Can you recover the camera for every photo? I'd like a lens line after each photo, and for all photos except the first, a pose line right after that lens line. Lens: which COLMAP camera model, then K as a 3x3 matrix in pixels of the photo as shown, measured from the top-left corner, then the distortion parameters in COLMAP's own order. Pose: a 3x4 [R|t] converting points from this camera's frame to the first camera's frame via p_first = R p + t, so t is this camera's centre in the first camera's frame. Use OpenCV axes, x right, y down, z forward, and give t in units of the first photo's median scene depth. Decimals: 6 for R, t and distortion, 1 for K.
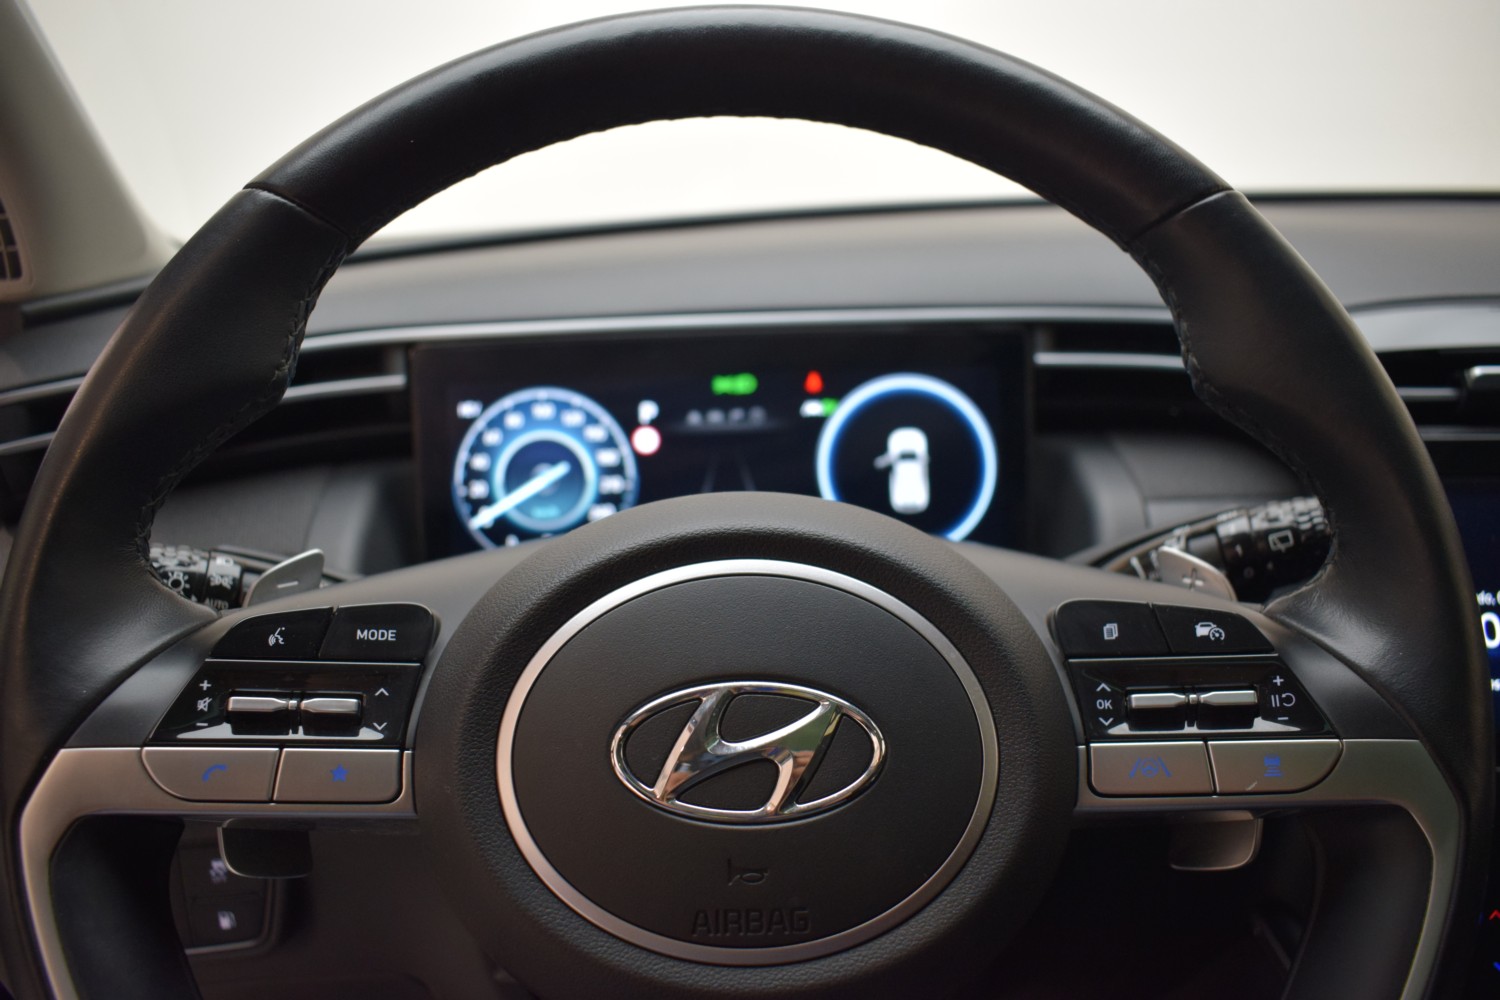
lens RADIAL K [[1202.8, 0, 750.0], [0, 1202.8, 500.0], [0, 0, 1]] dist [-0.109700, 0.002088]
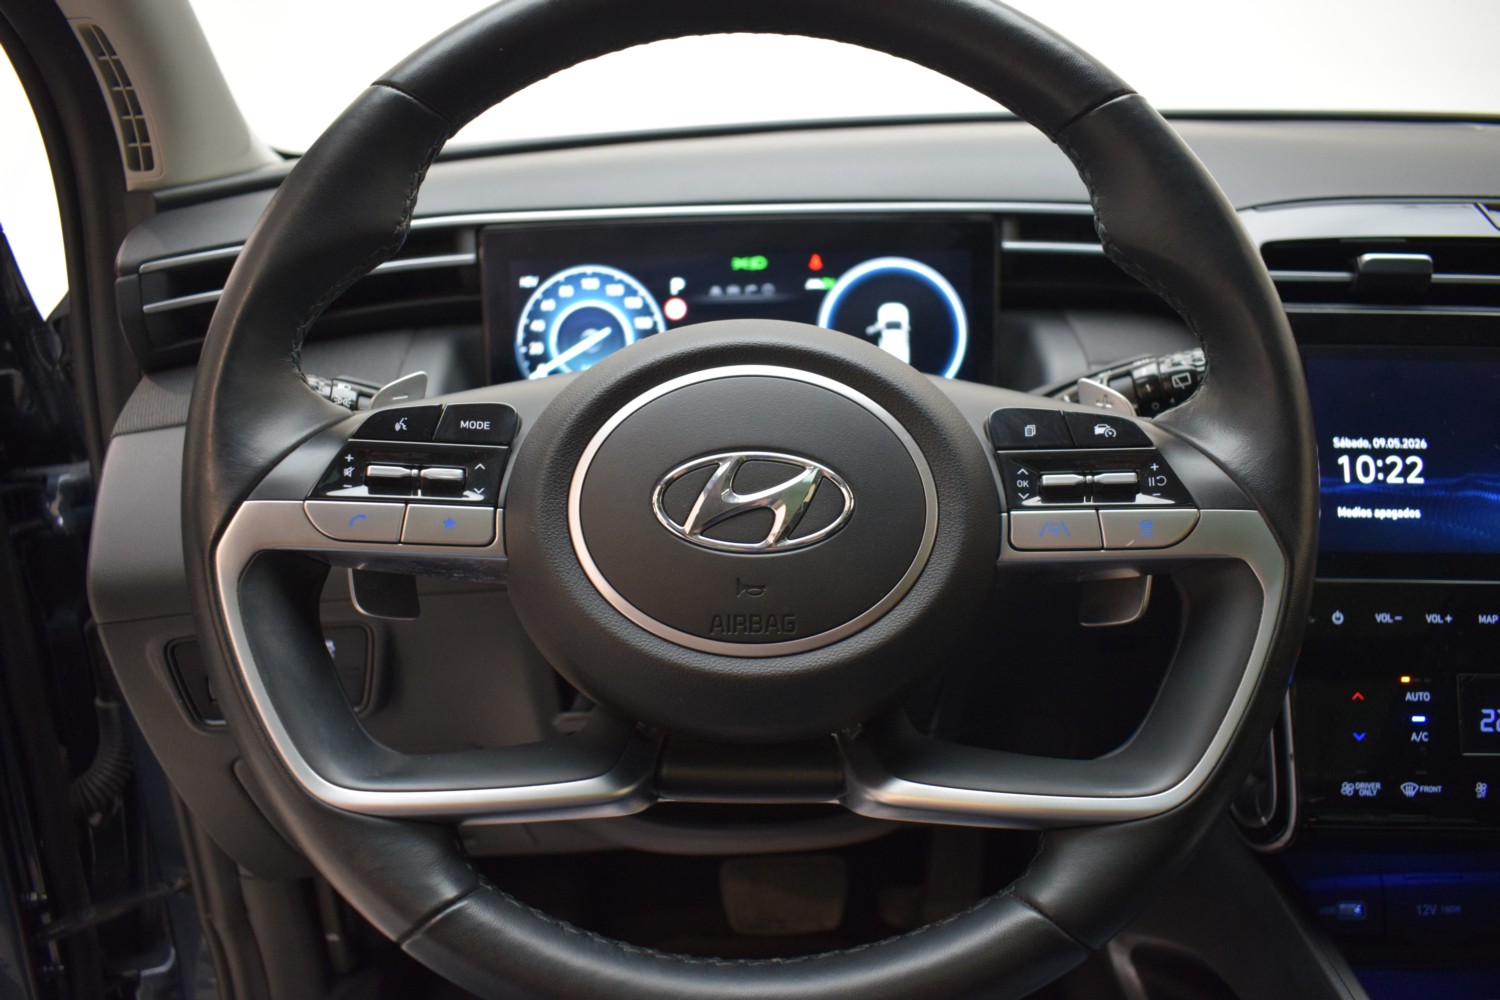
lens RADIAL K [[1132.6, 0, 750.0], [0, 1132.6, 500.0], [0, 0, 1]] dist [-0.111958, 0.010152]
pose [[0.999819, 0.013168, -0.013727, 0.011052], [-0.012063, 0.996903, 0.077715, 0.093645], [0.014708, -0.077535, 0.996881, -0.251217]]
